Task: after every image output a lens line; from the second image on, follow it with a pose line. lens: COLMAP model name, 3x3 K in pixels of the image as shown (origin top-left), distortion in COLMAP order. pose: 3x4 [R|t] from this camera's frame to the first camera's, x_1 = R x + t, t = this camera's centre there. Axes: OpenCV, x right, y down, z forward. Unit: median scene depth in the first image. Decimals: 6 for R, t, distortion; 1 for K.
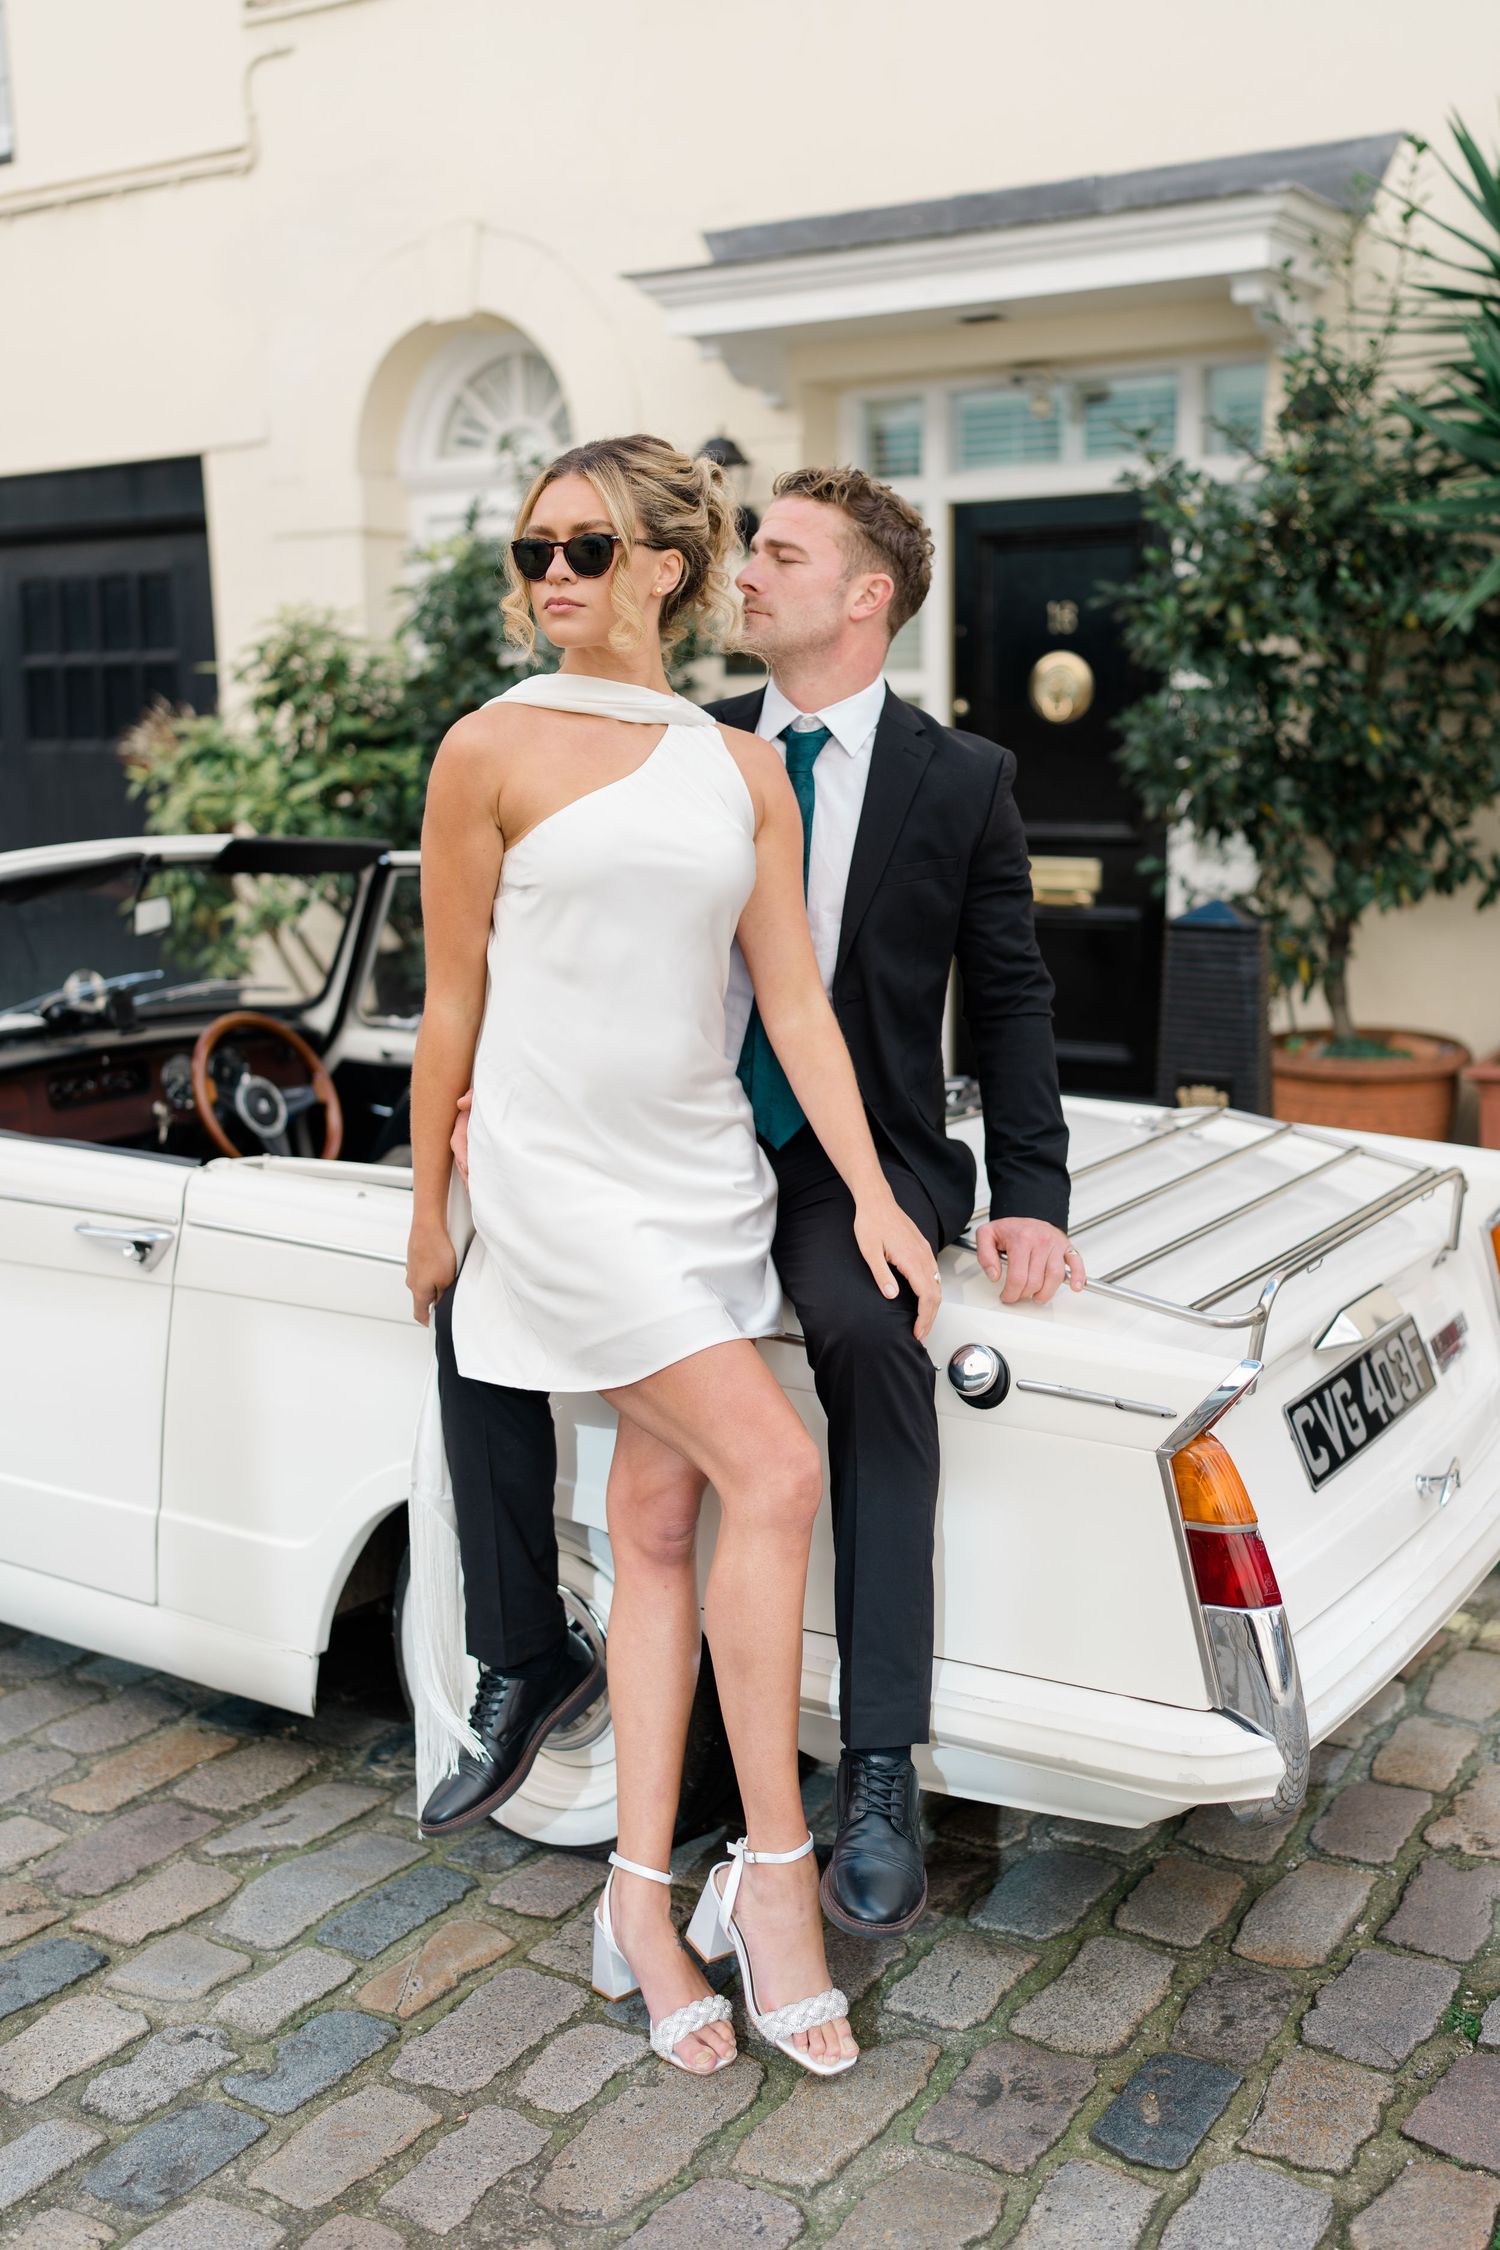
lens RADIAL K [[2289.3, 0, 750.5], [0, 2289.3, 1083.2], [0, 0, 1]] dist [-0.002948, 0.010897]
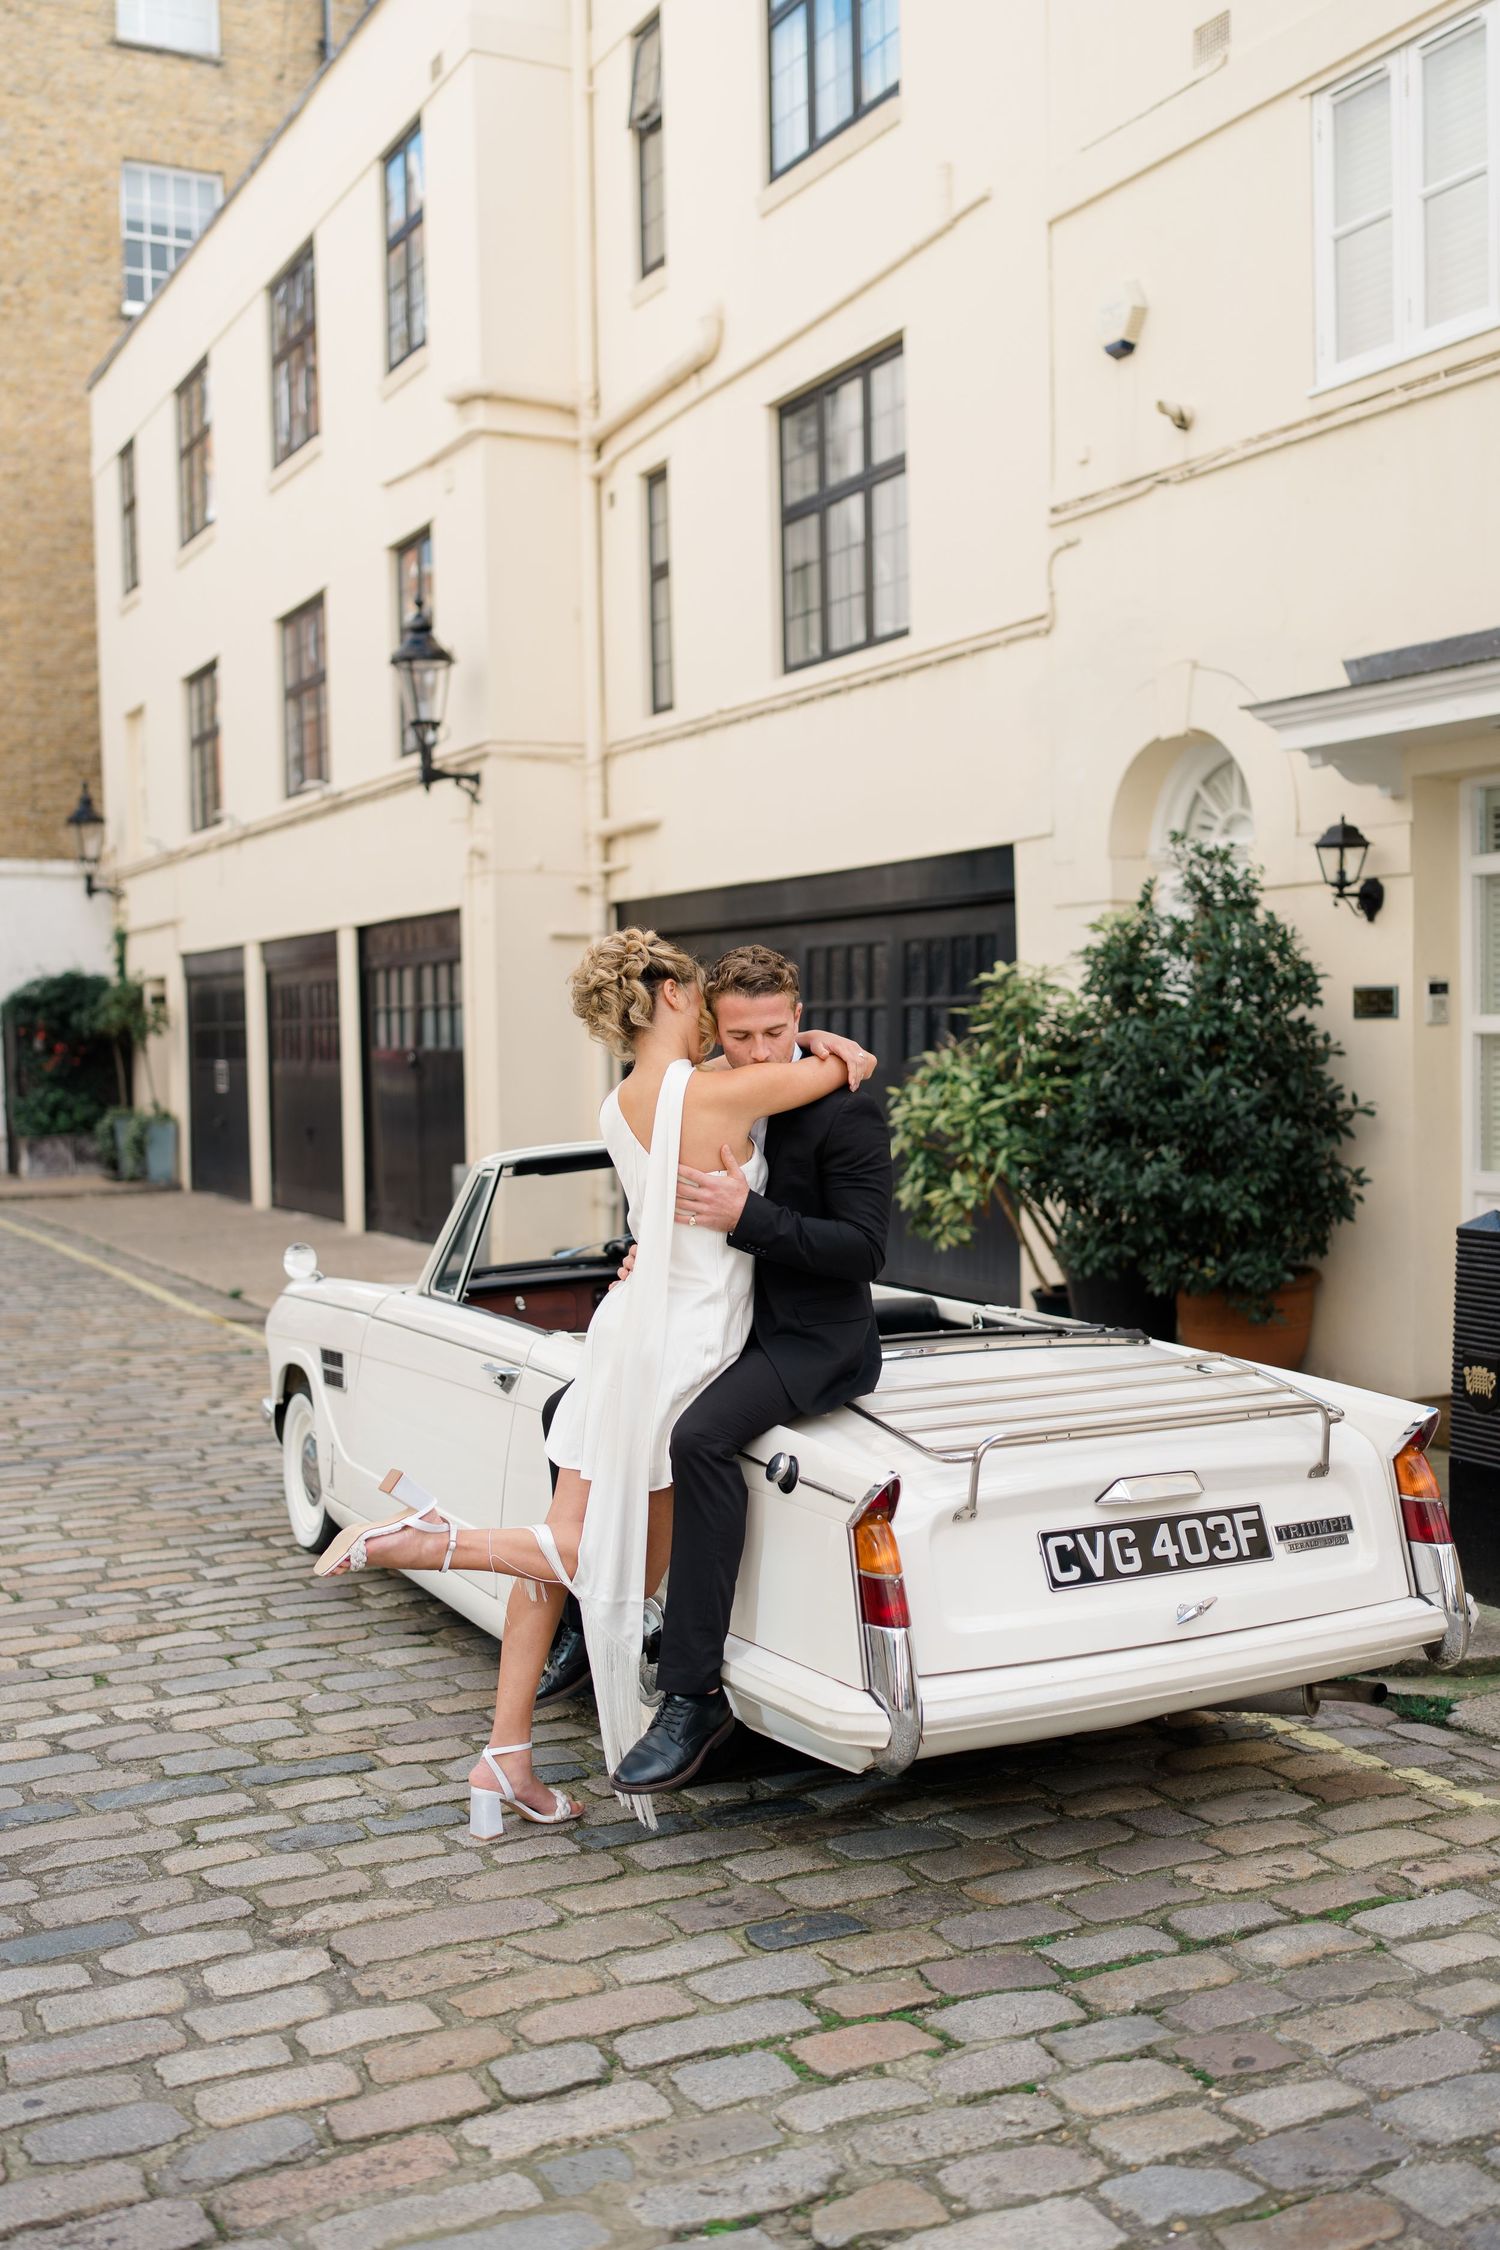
lens RADIAL K [[2216.1, 0, 750.7], [0, 2216.1, 1052.3], [0, 0, 1]] dist [-0.003882, 0.009546]
pose [[0.867743, 0.006412, -0.496972, 0.318639], [-0.078783, 0.989049, -0.124800, 0.010376], [0.490729, 0.147447, 0.858746, -0.158933]]
